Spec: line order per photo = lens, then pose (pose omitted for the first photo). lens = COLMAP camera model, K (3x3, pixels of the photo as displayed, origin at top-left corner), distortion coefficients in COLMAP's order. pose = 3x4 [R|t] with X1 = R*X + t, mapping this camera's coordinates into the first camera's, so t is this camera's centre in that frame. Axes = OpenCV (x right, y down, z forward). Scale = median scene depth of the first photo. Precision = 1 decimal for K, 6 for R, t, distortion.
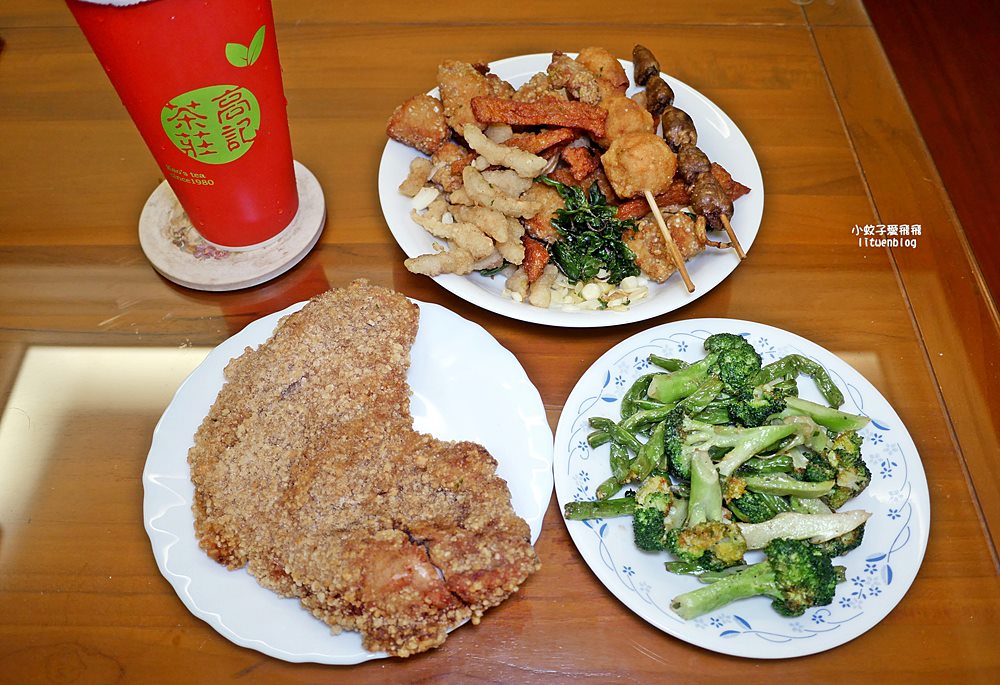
lens RADIAL K [[838.6, 0, 499.3], [0, 838.6, 341.8], [0, 0, 1]] dist [-0.068375, 0.058168]
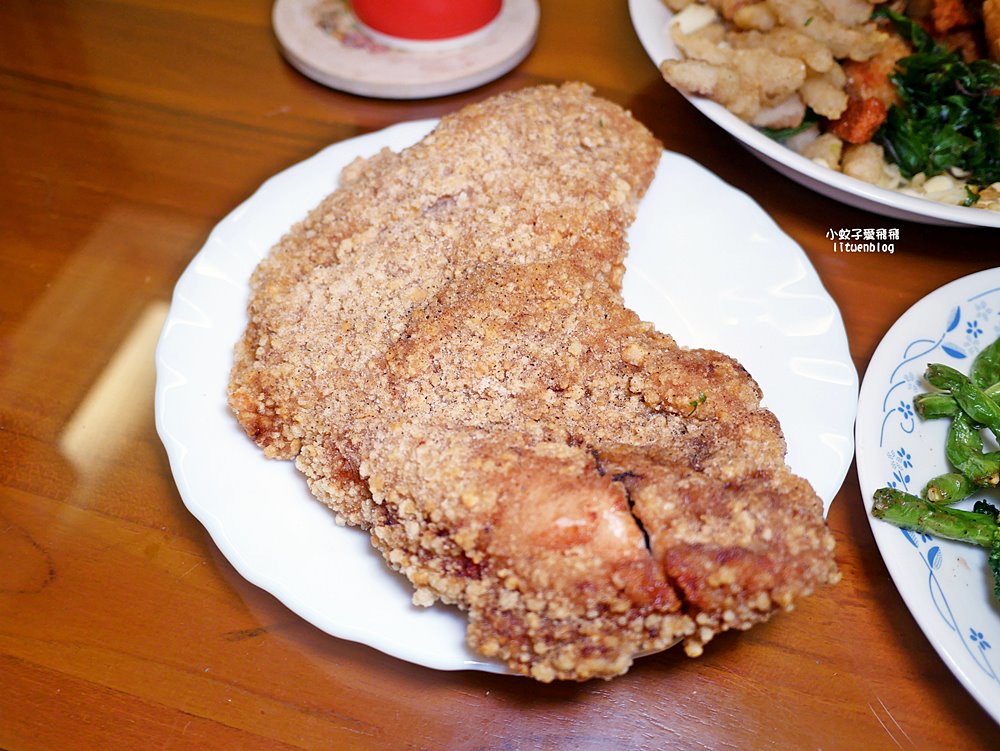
lens RADIAL K [[821.2, 0, 495.2], [0, 821.2, 396.3], [0, 0, 1]] dist [-0.062612, 0.034935]
pose [[0.963867, 0.226214, -0.140669, -0.088519], [-0.232105, 0.972323, -0.026765, 0.183638], [0.130722, 0.058448, 0.989695, 0.393933]]
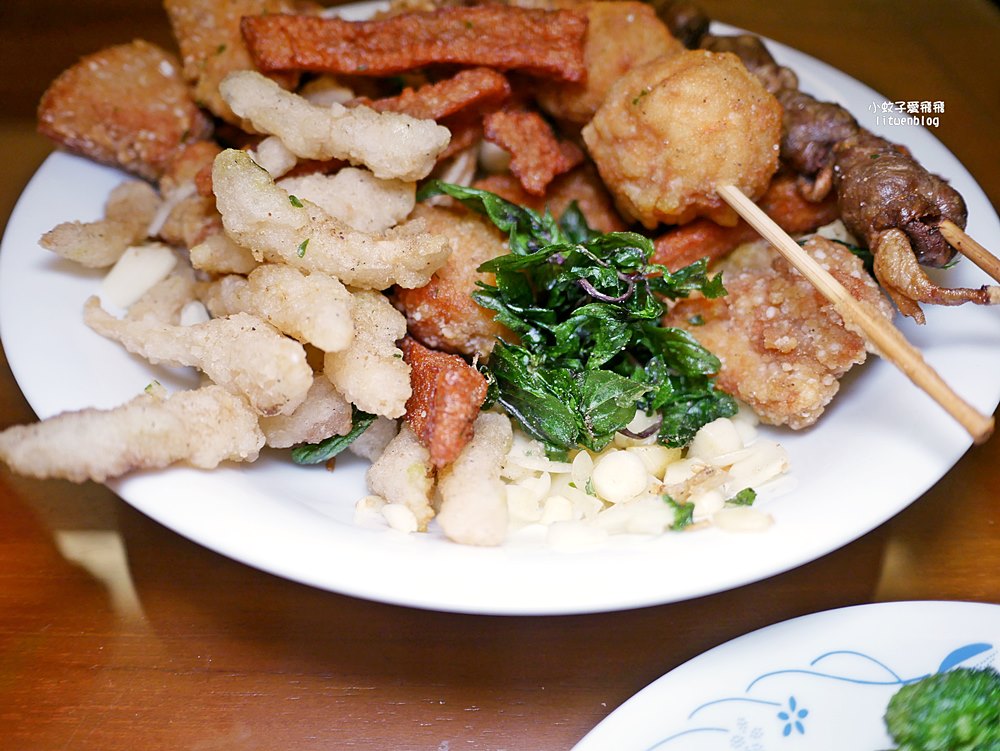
lens RADIAL K [[821.2, 0, 489.3], [0, 821.2, 378.6], [0, 0, 1]] dist [-0.062612, 0.034935]
pose [[0.989491, -0.098244, 0.106090, 0.026994], [0.115694, 0.978039, -0.173362, -0.048297], [-0.086729, 0.183815, 0.979127, 0.693019]]
